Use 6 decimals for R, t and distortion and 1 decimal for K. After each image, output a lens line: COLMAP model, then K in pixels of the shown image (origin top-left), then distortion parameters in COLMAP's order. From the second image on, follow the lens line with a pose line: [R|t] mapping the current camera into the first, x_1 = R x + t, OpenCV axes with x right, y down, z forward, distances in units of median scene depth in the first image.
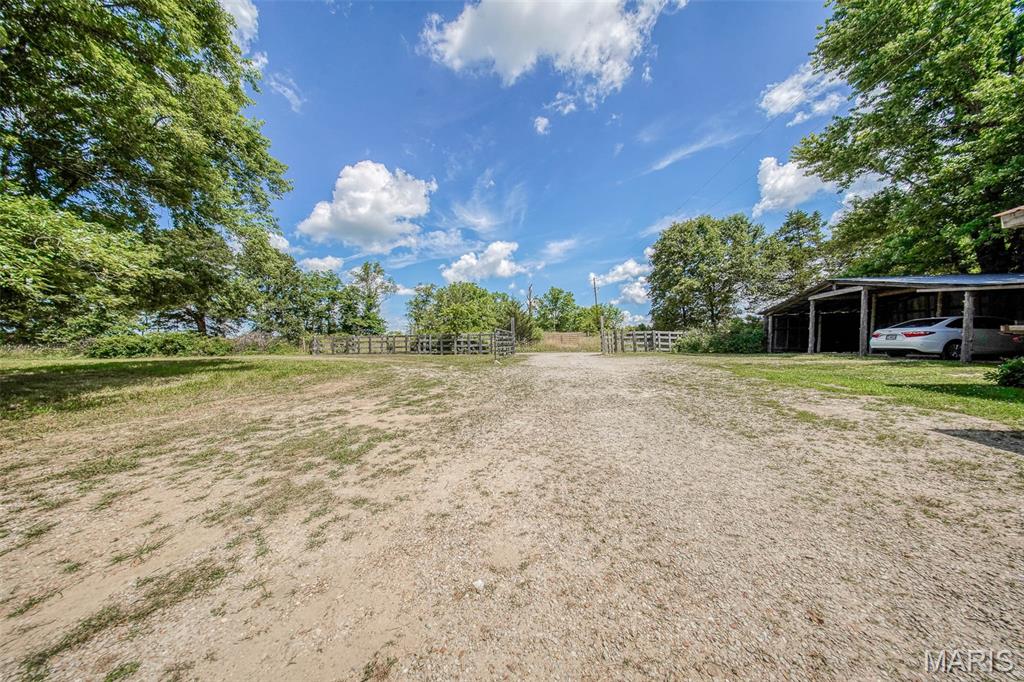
lens RADIAL K [[310.0, 0, 512.6], [0, 310.0, 339.5], [0, 0, 1]] dist [-0.000379, -0.001236]
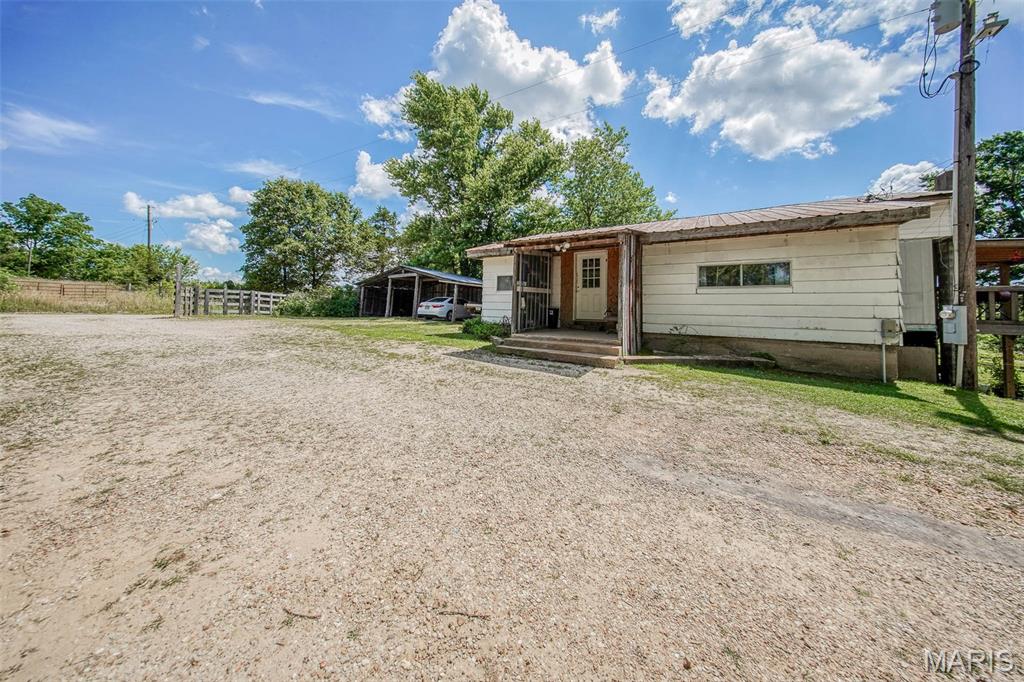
lens RADIAL K [[327.7, 0, 509.8], [0, 327.7, 297.9], [0, 0, 1]] dist [-0.000415, -0.000130]
pose [[0.414049, 0.061956, 0.908144, -0.120776], [-0.046941, 0.997807, -0.046671, 0.001806], [-0.909043, -0.023305, 0.416049, -0.081459]]
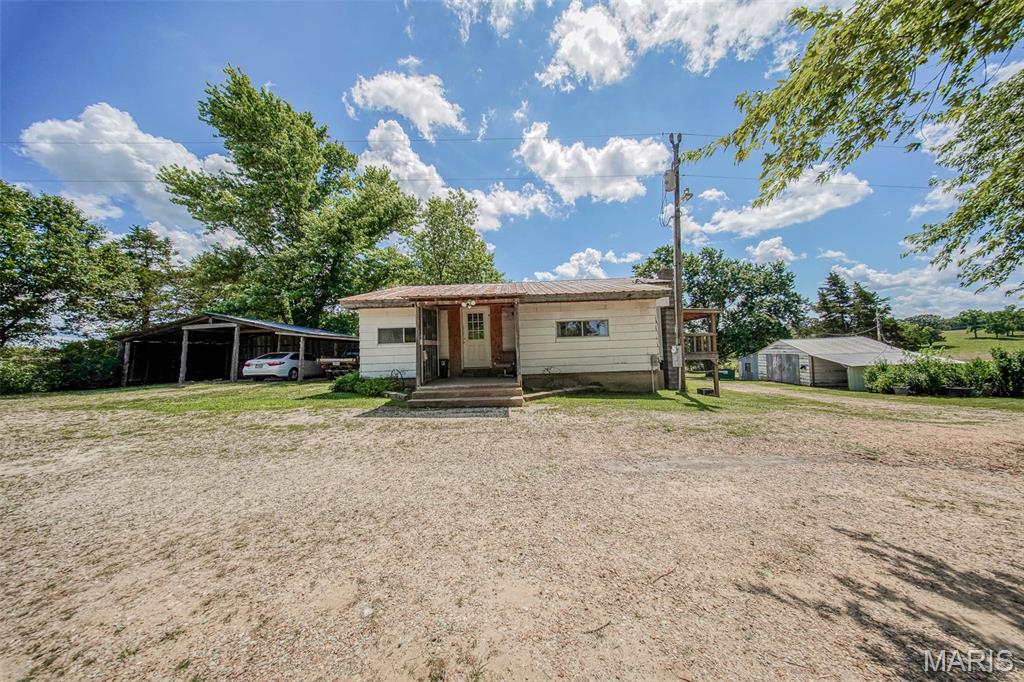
lens RADIAL K [[310.8, 0, 512.1], [0, 310.8, 347.1], [0, 0, 1]] dist [-0.000470, -0.000123]
pose [[-0.136593, 0.050133, 0.989358, -0.176361], [0.016880, 0.998691, -0.048275, -0.004866], [-0.990483, 0.010106, -0.137261, 0.093313]]
